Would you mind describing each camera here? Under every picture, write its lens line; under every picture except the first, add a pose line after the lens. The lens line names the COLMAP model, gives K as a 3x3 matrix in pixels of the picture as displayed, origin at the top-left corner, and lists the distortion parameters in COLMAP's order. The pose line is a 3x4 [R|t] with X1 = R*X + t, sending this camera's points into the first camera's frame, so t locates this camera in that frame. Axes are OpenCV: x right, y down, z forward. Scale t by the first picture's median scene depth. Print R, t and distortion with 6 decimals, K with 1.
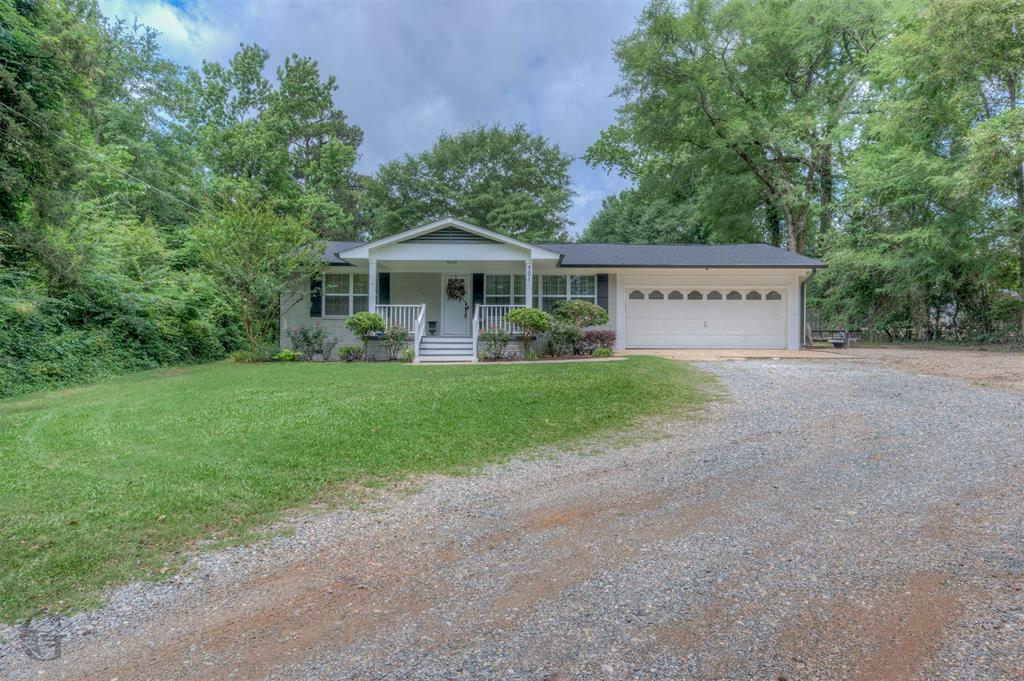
lens RADIAL K [[609.6, 0, 520.0], [0, 609.6, 344.2], [0, 0, 1]] dist [0.030389, -0.006732]
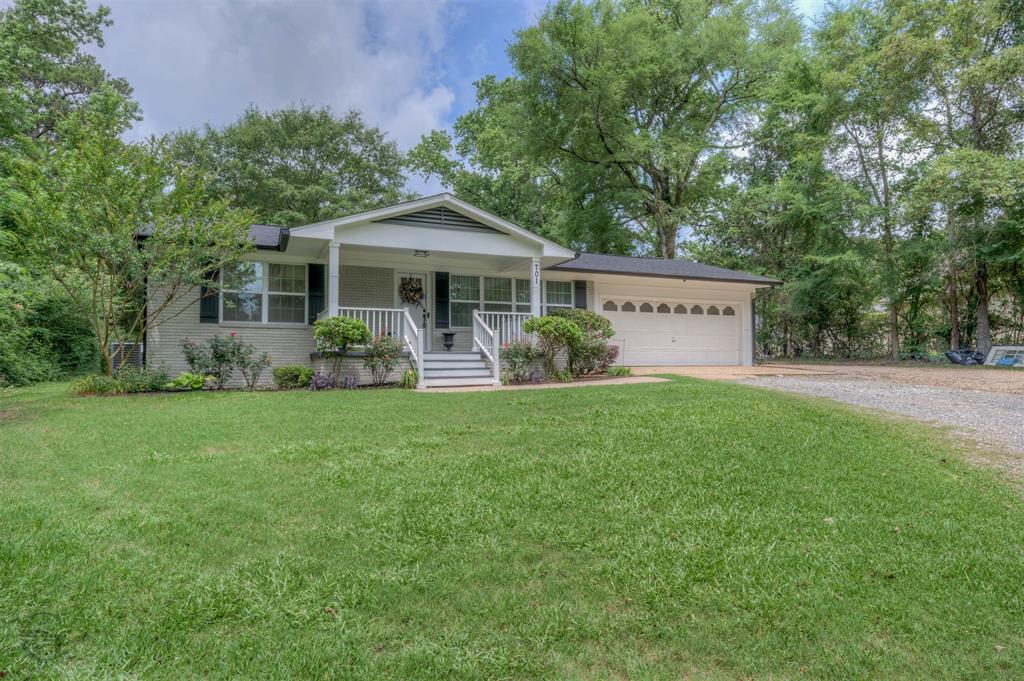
lens RADIAL K [[609.6, 0, 520.3], [0, 609.6, 335.8], [0, 0, 1]] dist [0.030389, -0.006732]
pose [[0.915754, 0.012176, 0.401556, -0.286983], [0.004566, 0.999161, -0.040710, -0.001567], [-0.401715, 0.039113, 0.914929, 0.241435]]
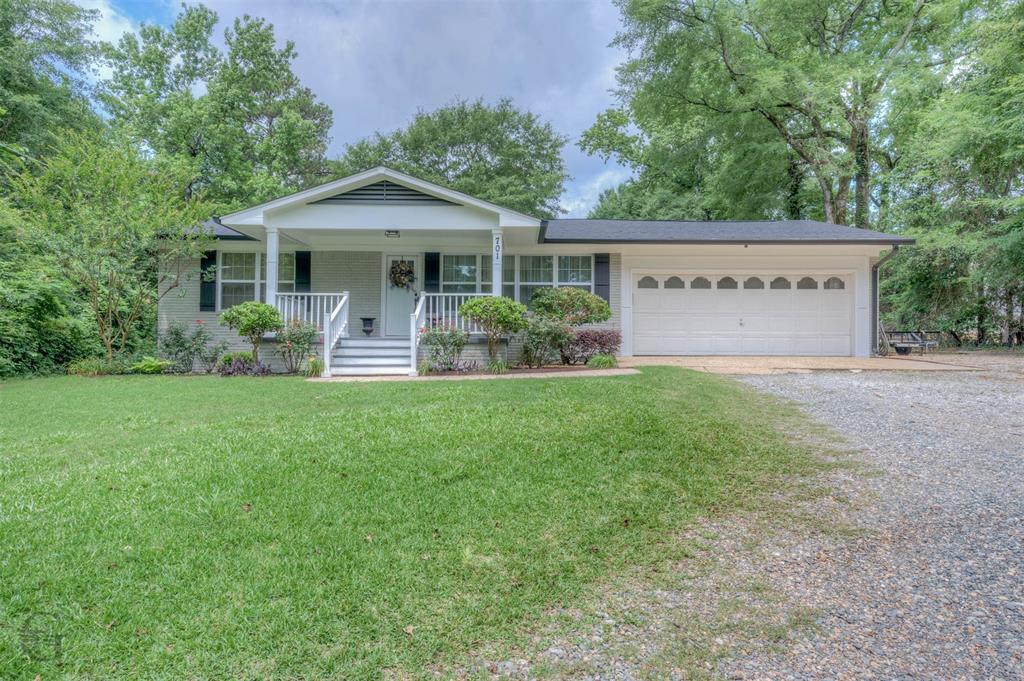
lens RADIAL K [[609.6, 0, 518.5], [0, 609.6, 340.0], [0, 0, 1]] dist [0.030389, -0.006732]
pose [[0.999993, 0.000605, 0.003660, 0.032169], [-0.000556, 0.999910, -0.013403, -0.001332], [-0.003667, 0.013401, 0.999903, 0.265911]]
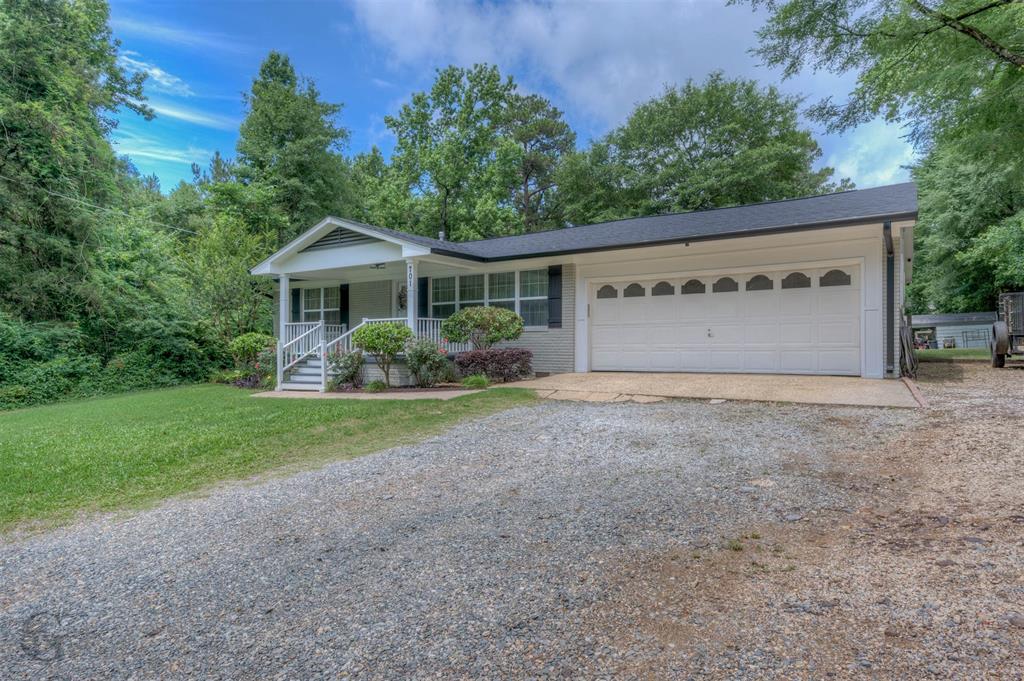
lens RADIAL K [[609.6, 0, 510.1], [0, 609.6, 336.2], [0, 0, 1]] dist [0.030389, -0.006732]
pose [[0.827849, -0.018133, -0.560657, 0.483751], [0.018142, 0.999820, -0.005548, -0.029674], [0.560657, -0.005579, 0.828029, 0.379623]]
